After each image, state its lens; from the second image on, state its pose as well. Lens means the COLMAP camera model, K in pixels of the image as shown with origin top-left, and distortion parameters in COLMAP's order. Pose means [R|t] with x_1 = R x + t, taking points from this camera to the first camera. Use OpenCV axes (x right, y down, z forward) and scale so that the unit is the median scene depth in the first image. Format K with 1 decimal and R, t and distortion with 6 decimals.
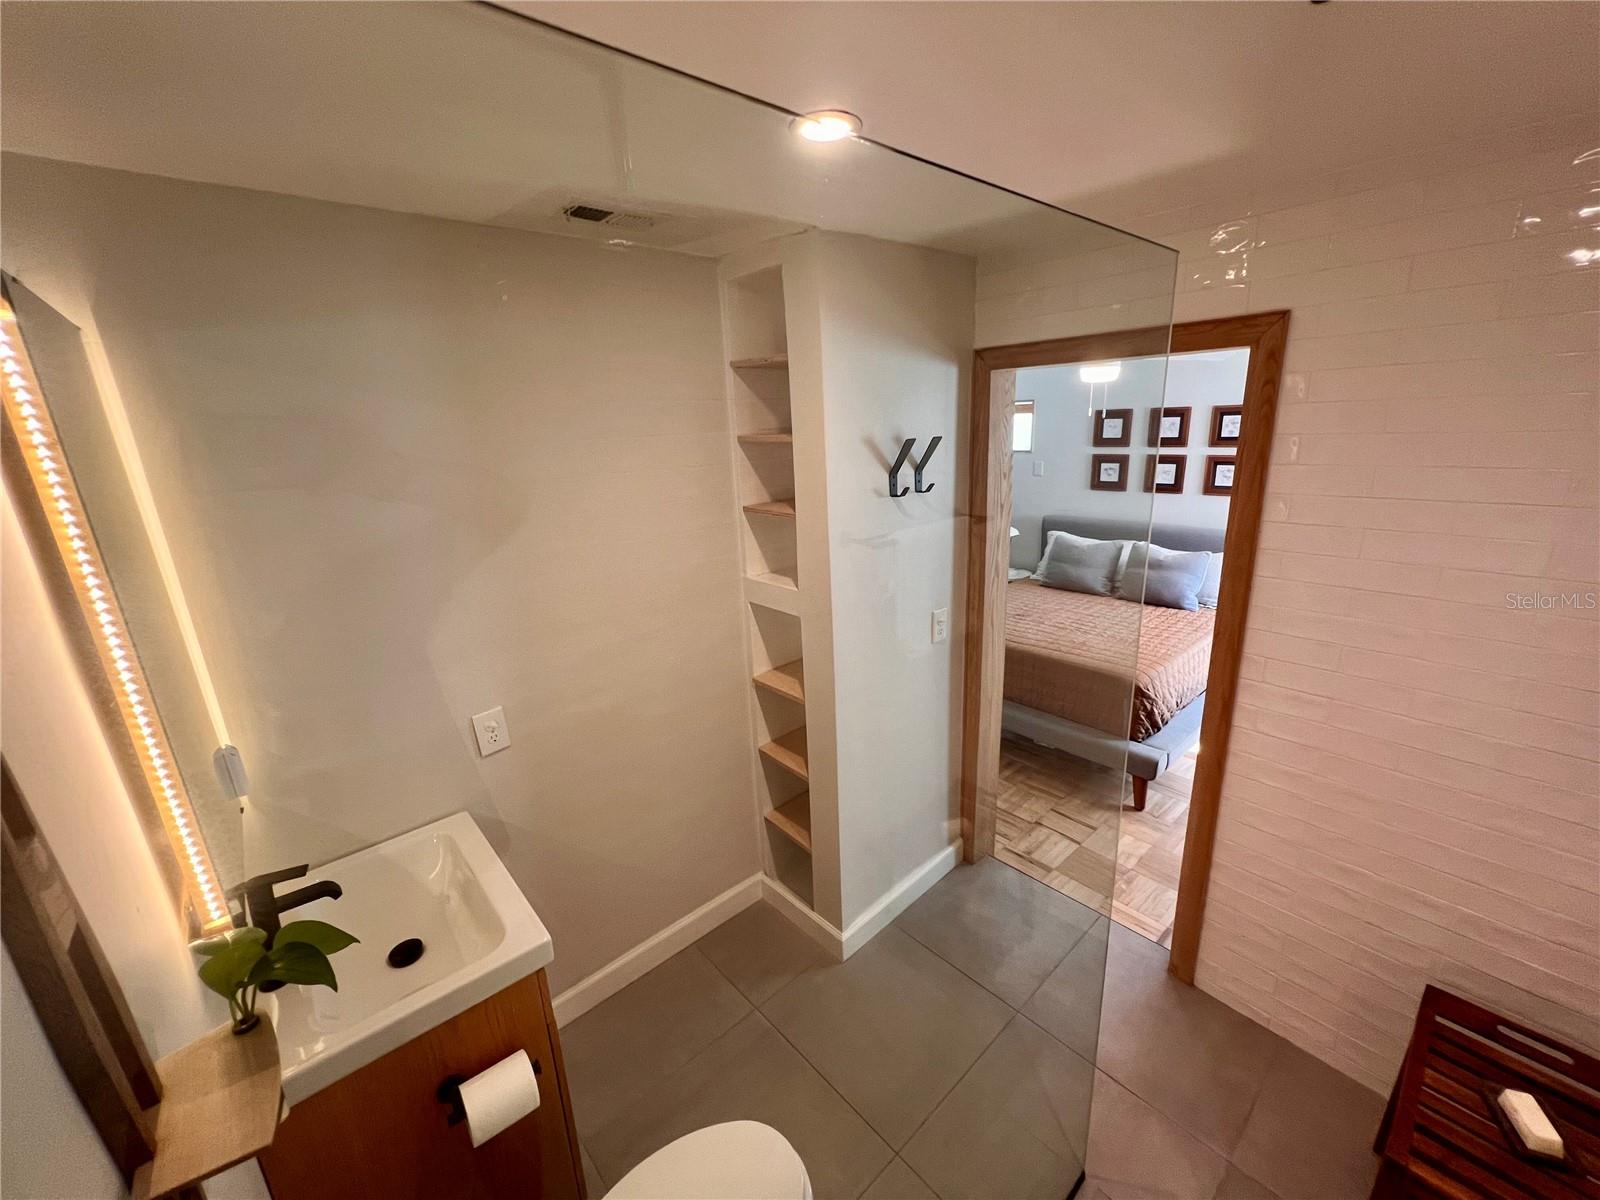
lens RADIAL K [[638.1, 0, 800.0], [0, 638.1, 600.0], [0, 0, 1]] dist [0.000690, 0.000085]
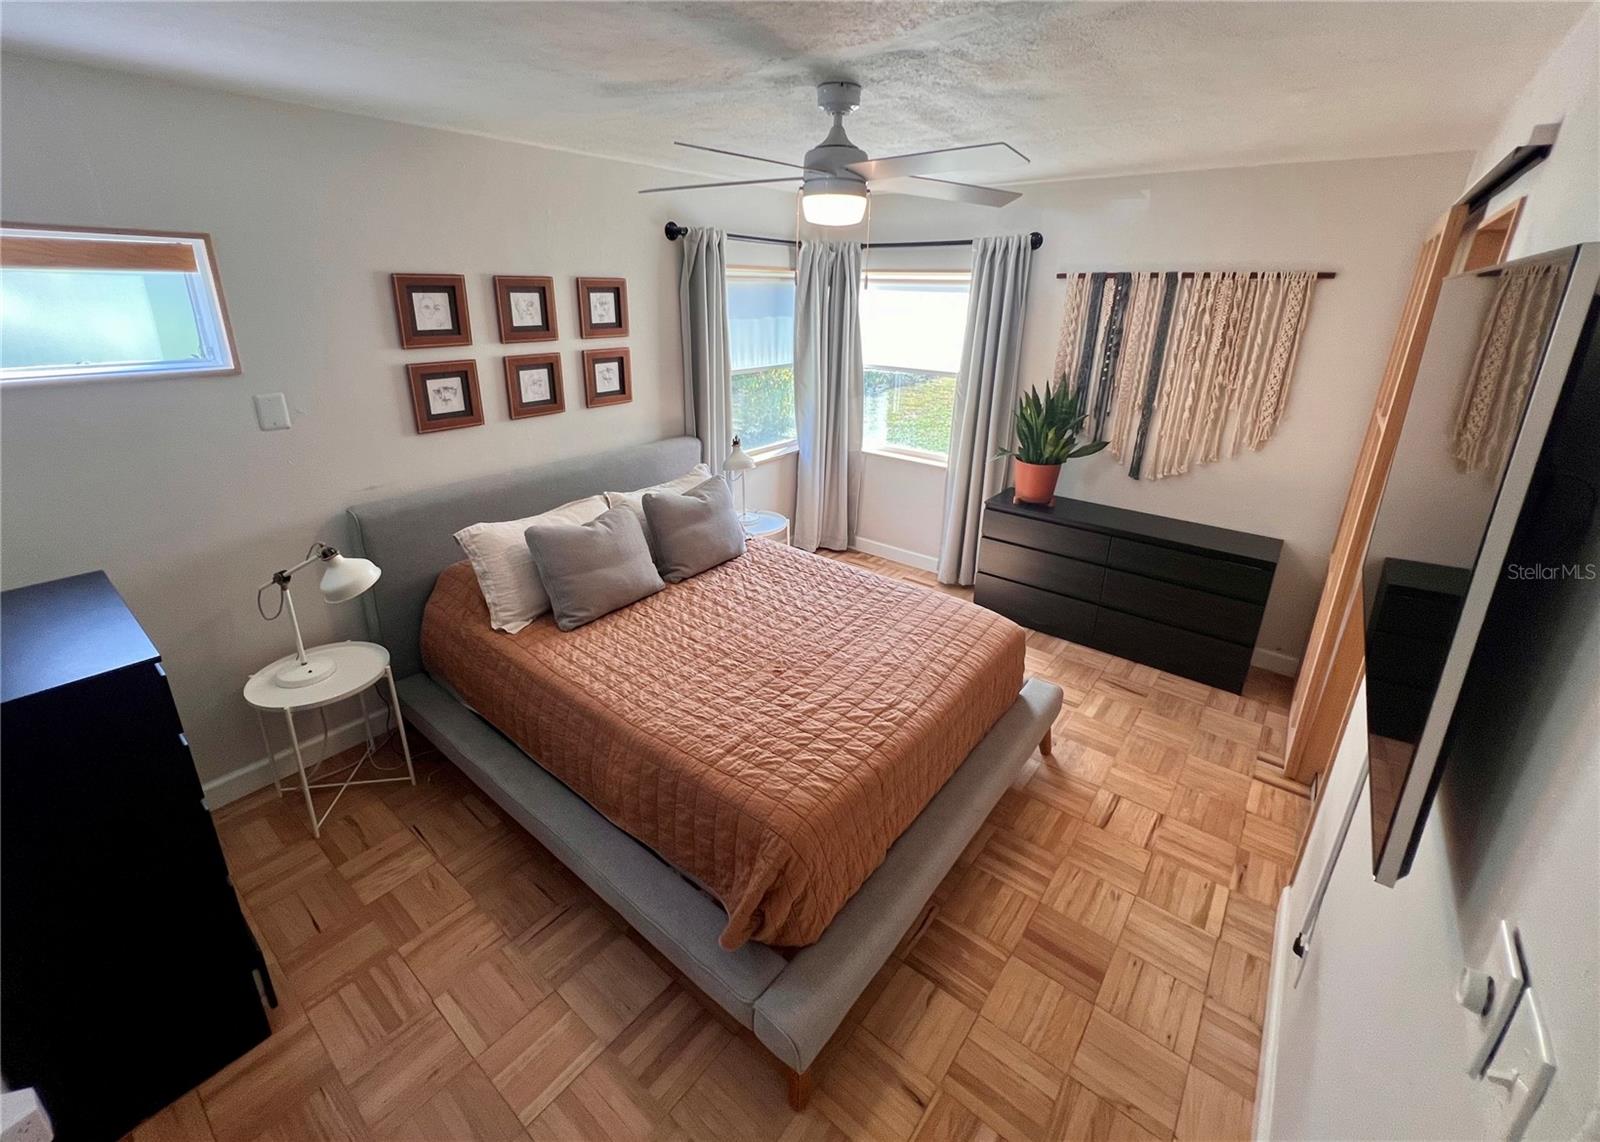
lens RADIAL K [[684.8, 0, 778.2], [0, 684.8, 520.6], [0, 0, 1]] dist [0.000479, 0.000223]
pose [[-0.146180, -0.284404, 0.947495, -0.131095], [0.267521, 0.910732, 0.314642, -0.224844], [-0.952399, 0.299469, -0.057046, 0.855006]]
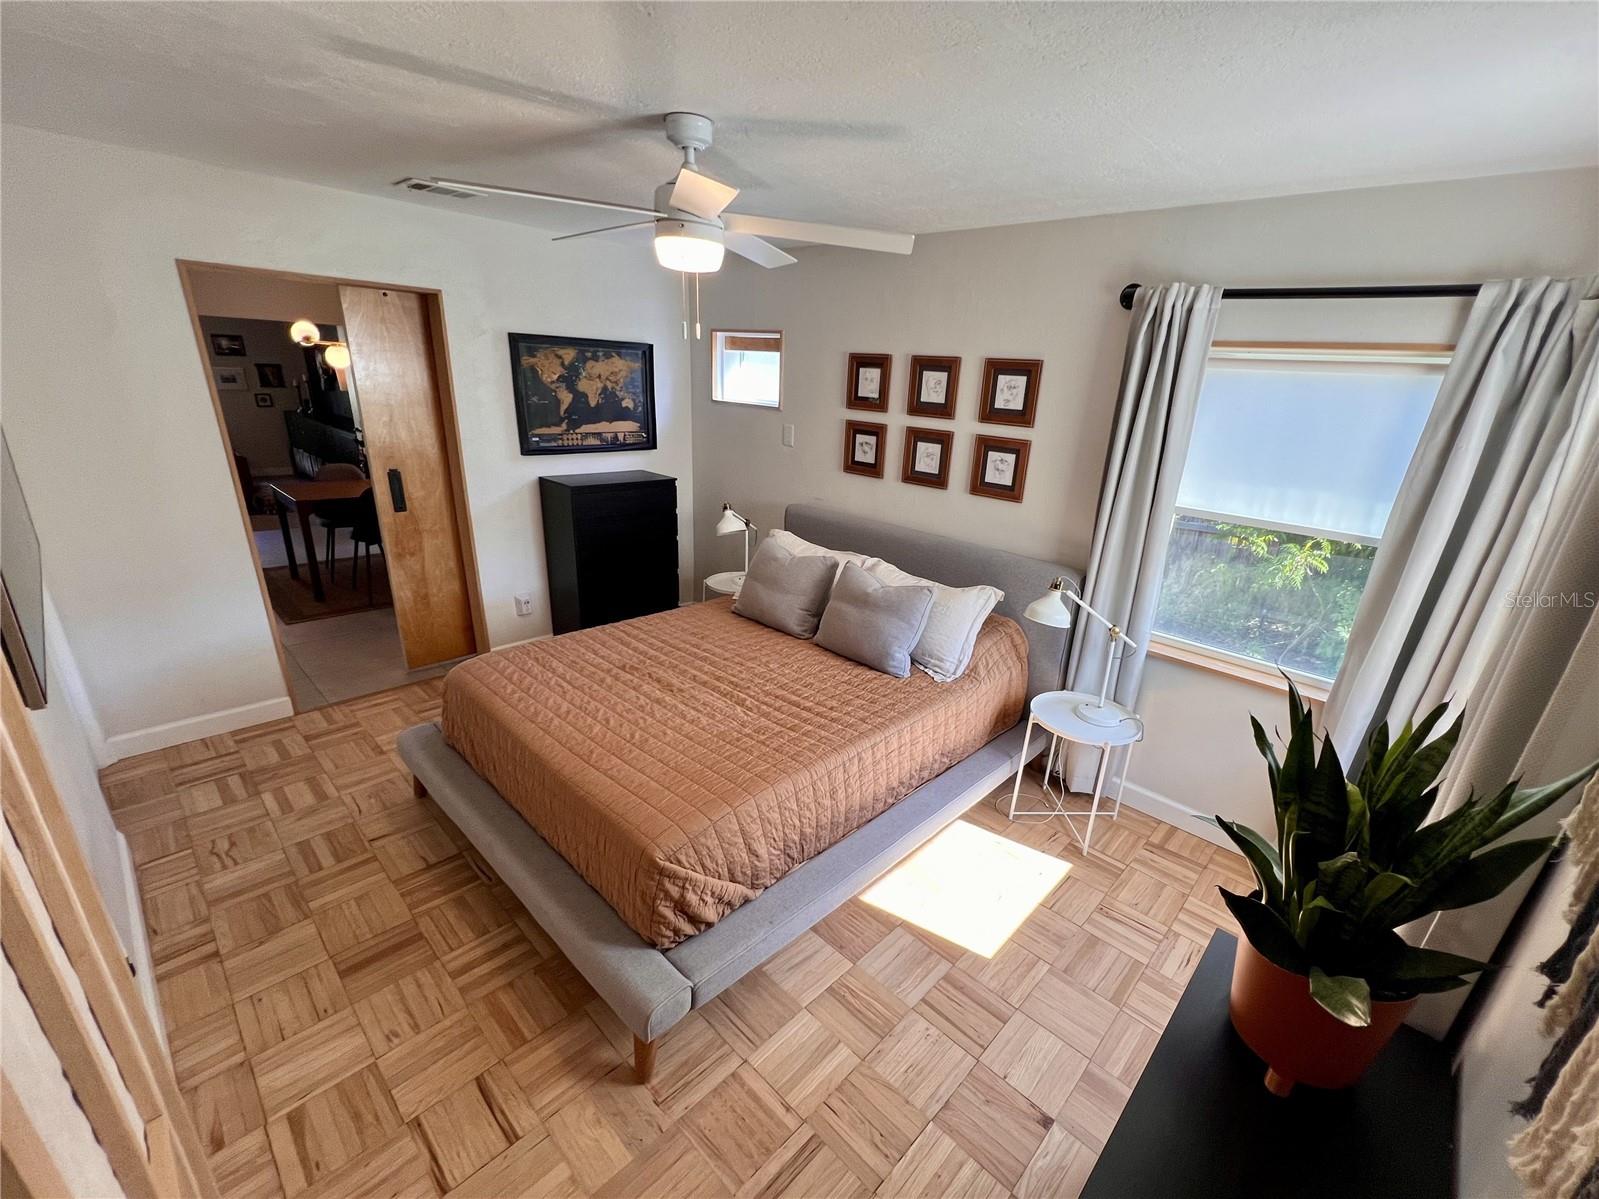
lens RADIAL K [[667.8, 0, 808.5], [0, 667.8, 616.2], [0, 0, 1]] dist [0.018417, -0.000330]
pose [[0.993692, 0.058279, 0.095808, 0.390675], [-0.065920, 0.994723, 0.078617, -0.078133], [-0.090721, -0.084437, 0.992290, 0.294641]]
